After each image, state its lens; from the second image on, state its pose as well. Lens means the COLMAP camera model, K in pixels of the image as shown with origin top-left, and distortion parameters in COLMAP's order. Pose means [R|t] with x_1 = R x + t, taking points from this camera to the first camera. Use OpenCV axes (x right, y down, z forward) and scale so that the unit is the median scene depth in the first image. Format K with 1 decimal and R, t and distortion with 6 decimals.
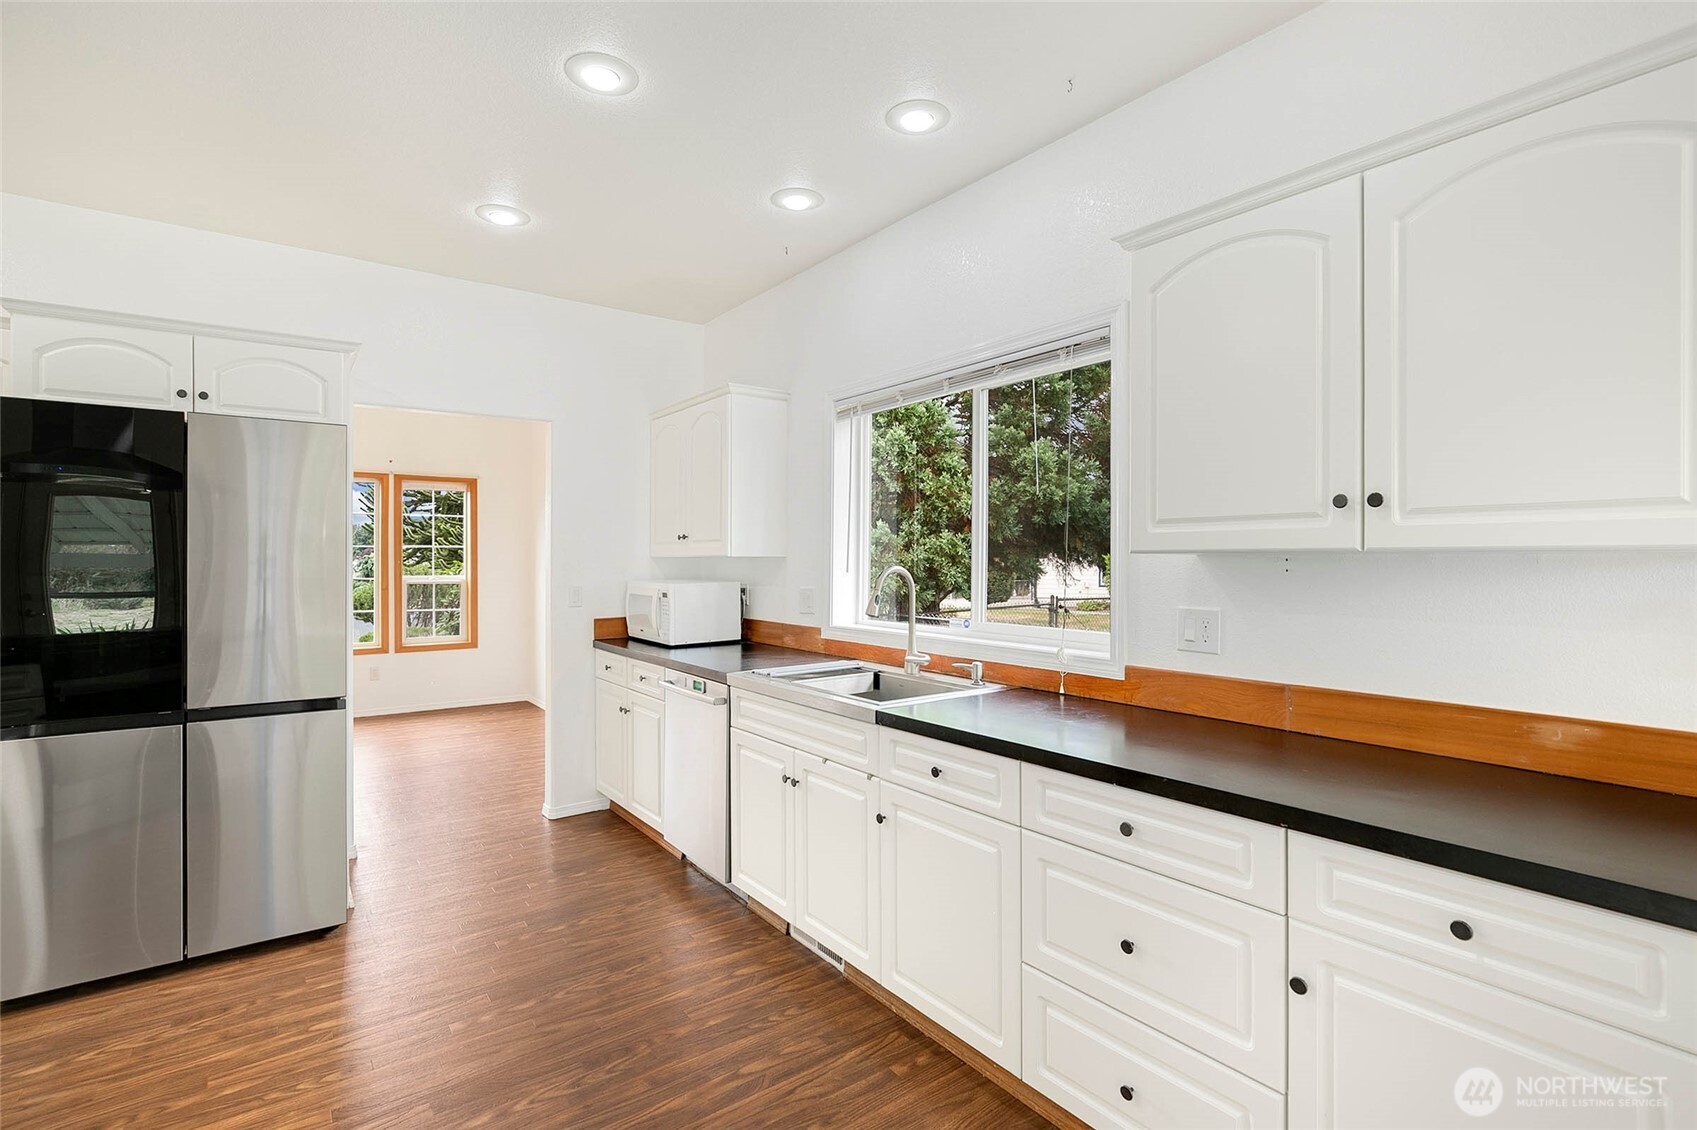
lens RADIAL K [[799.5, 0, 847.6], [0, 799.5, 563.2], [0, 0, 1]] dist [-0.000902, 0.000398]
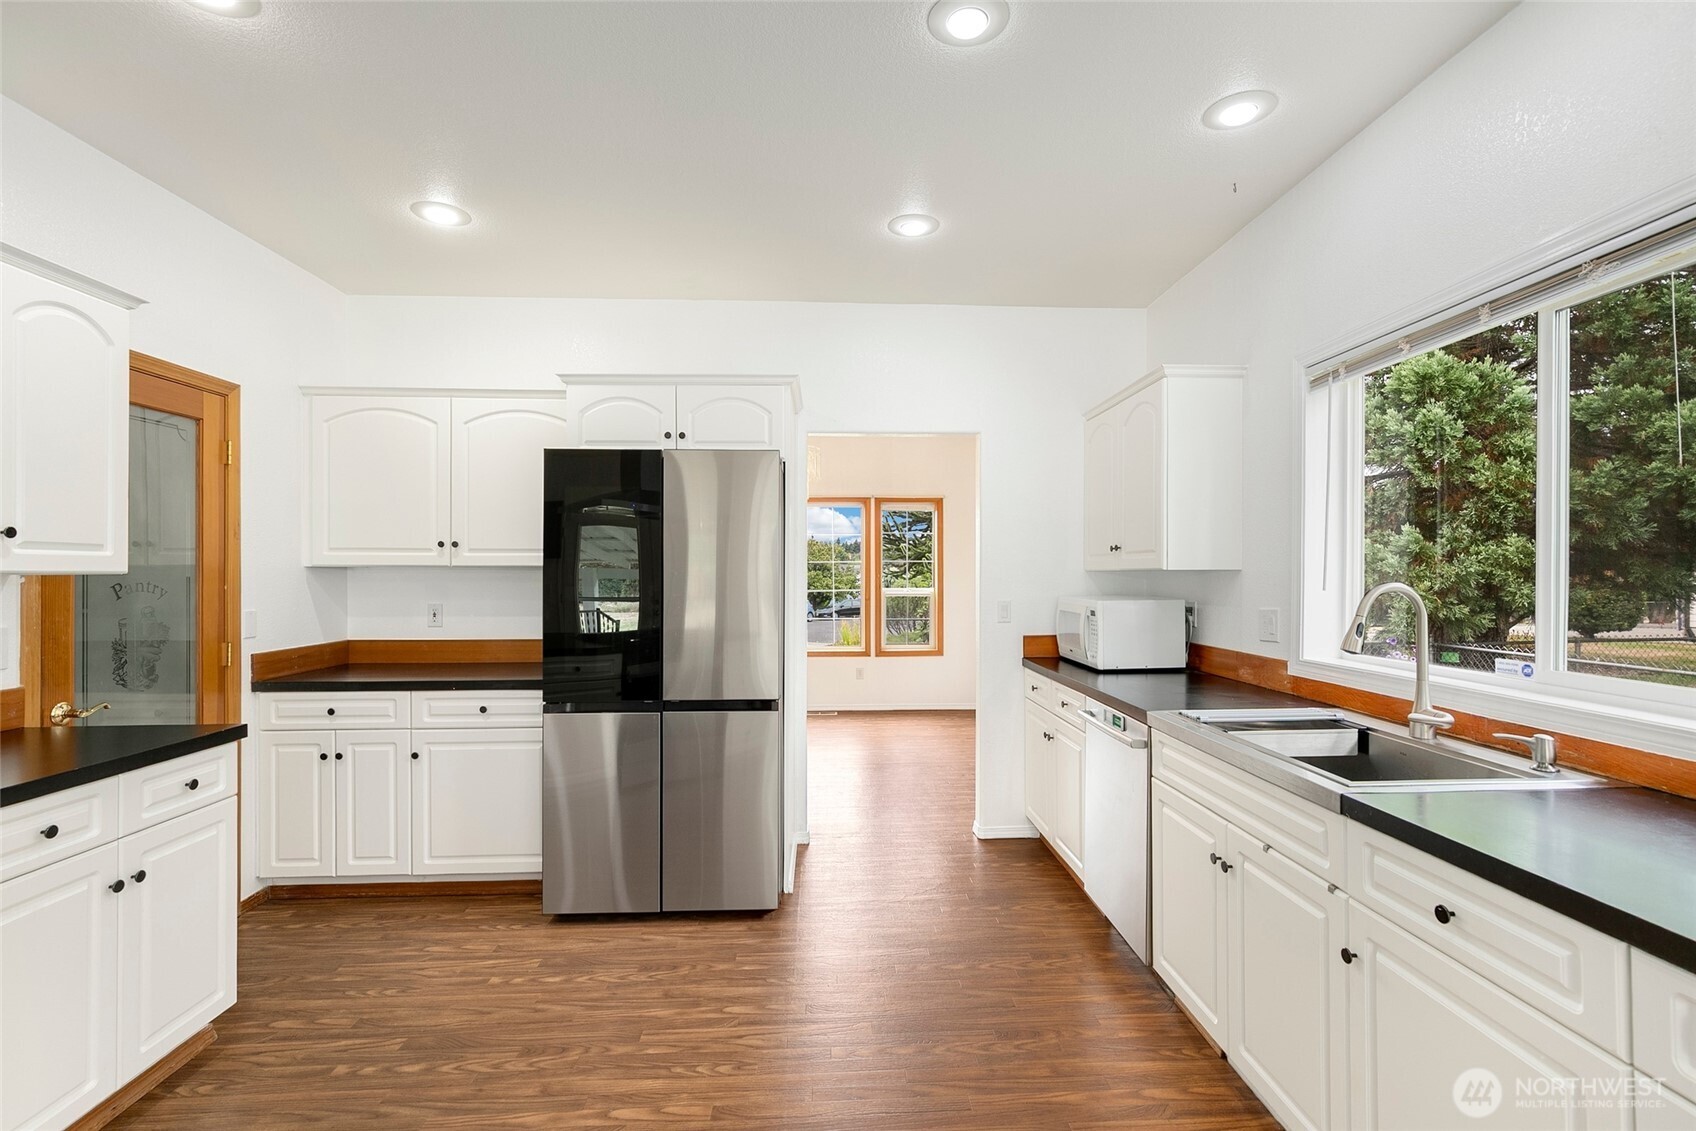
lens RADIAL K [[789.2, 0, 851.2], [0, 789.2, 572.2], [0, 0, 1]] dist [-0.001365, 0.005483]
pose [[0.835973, -0.001317, -0.548769, 0.033481], [-0.002125, 0.999982, -0.005638, -0.000474], [0.548767, 0.005879, 0.835955, 0.122146]]
